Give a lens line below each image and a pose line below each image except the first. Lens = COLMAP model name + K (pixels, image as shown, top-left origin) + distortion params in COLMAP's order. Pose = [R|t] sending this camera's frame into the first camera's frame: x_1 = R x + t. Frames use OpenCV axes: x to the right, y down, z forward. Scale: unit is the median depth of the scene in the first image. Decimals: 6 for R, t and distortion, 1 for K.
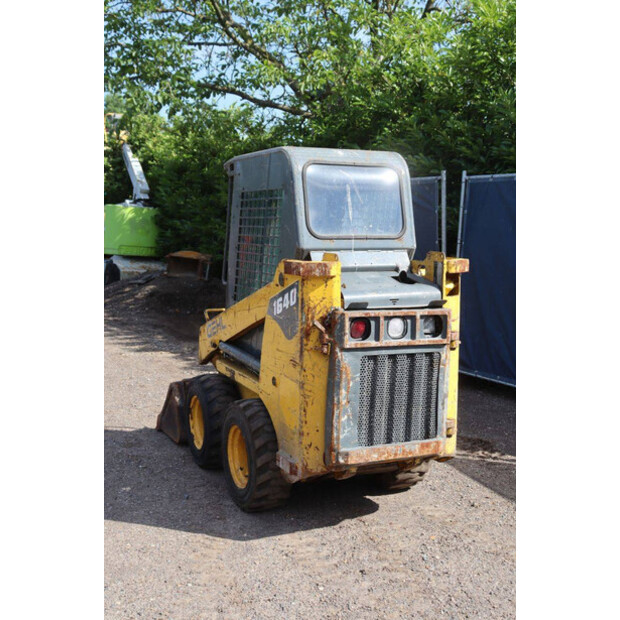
lens RADIAL K [[825.4, 0, 314.3], [0, 825.4, 312.5], [0, 0, 1]] dist [0.065460, 0.000000]
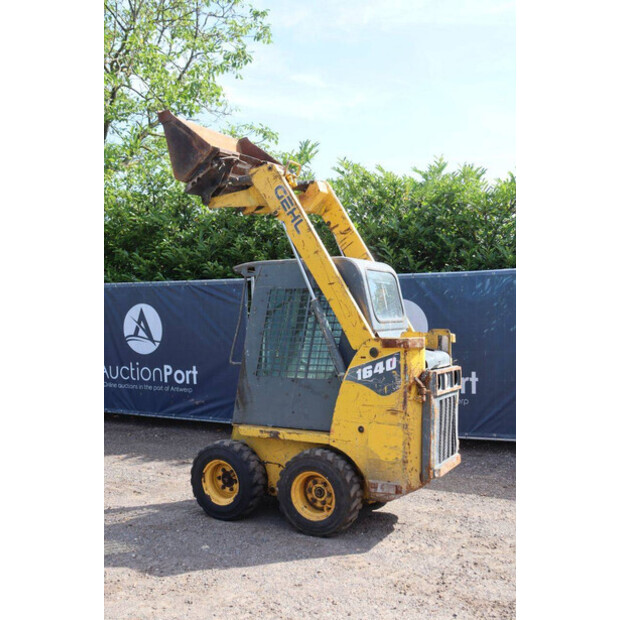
lens RADIAL K [[686.5, 0, 313.7], [0, 686.5, 313.2], [0, 0, 1]] dist [-0.027236, 0.000000]
pose [[0.796122, -0.016992, 0.604897, -0.821586], [0.085887, 0.992659, -0.085154, -0.016538], [-0.599010, 0.119746, 0.791737, 0.148421]]
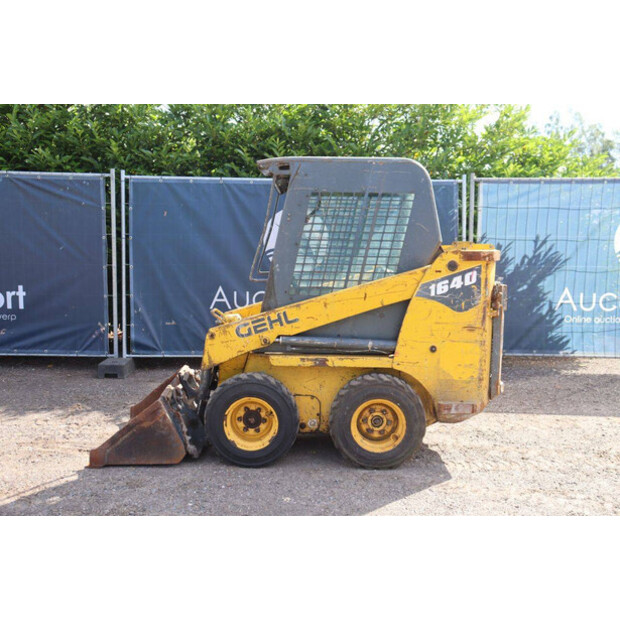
lens RADIAL K [[765.3, 0, 310.4], [0, 765.3, 308.5], [0, 0, 1]] dist [0.025770, 0.000000]
pose [[0.401035, -0.109876, 0.909449, -1.224273], [0.096697, 0.992312, 0.077247, -0.088512], [-0.910945, 0.056962, 0.408576, 0.730726]]
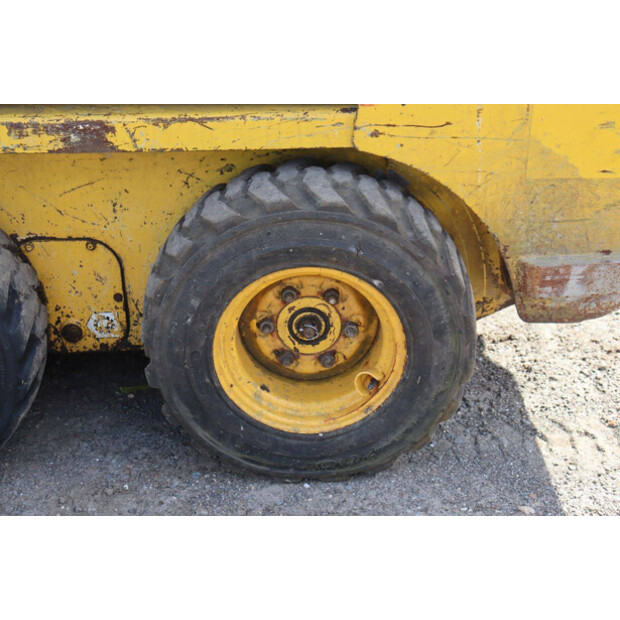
lens RADIAL K [[1101.9, 0, 312.5], [0, 1101.9, 306.7], [0, 0, 1]] dist [0.188646, 0.000000]
pose [[0.395953, -0.437037, 0.807601, -0.496852], [0.137650, 0.897792, 0.418357, -0.028735], [-0.907895, -0.054483, 0.415641, 0.929145]]
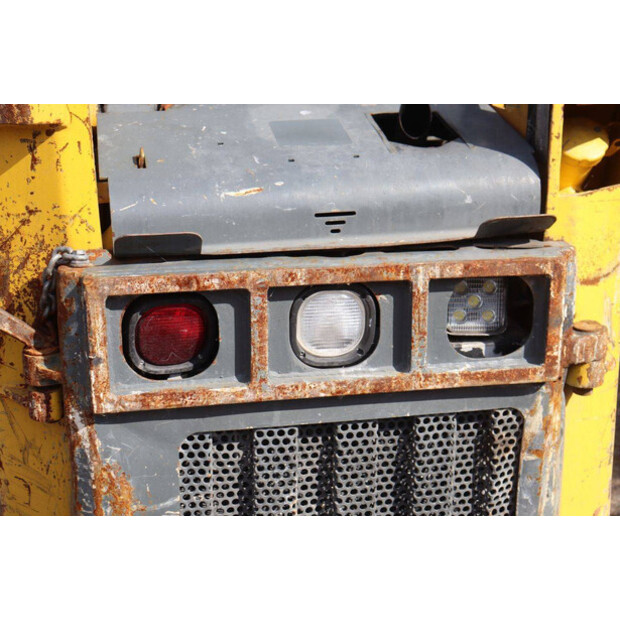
lens RADIAL K [[1011.9, 0, 319.4], [0, 1011.9, 303.0], [0, 0, 1]] dist [0.161721, 0.000000]
pose [[0.970185, 0.051606, -0.236809, 0.167765], [-0.006140, 0.981988, 0.188842, -0.047816], [0.242289, -0.181758, 0.953027, 0.686999]]
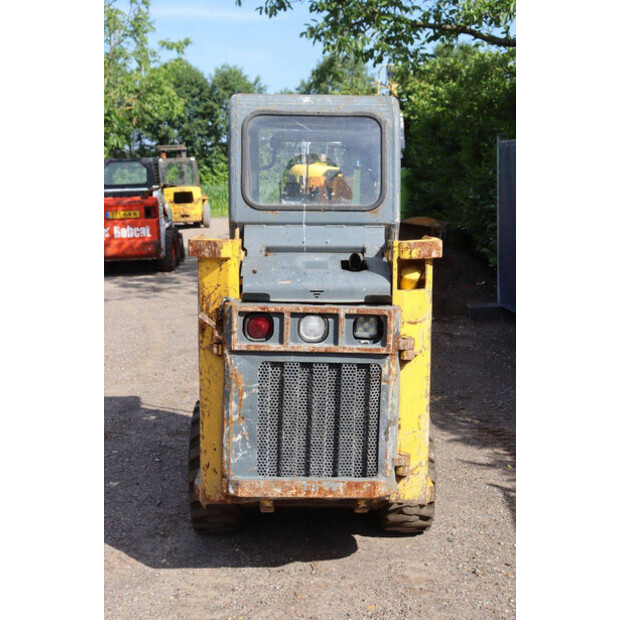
lens RADIAL K [[890.0, 0, 314.2], [0, 890.0, 310.6], [0, 0, 1]] dist [0.095582, 0.000000]
pose [[0.915214, 0.060701, -0.398370, 0.422004], [-0.047372, 0.997942, 0.043227, -0.032961], [0.400174, -0.020690, 0.916206, 0.241613]]
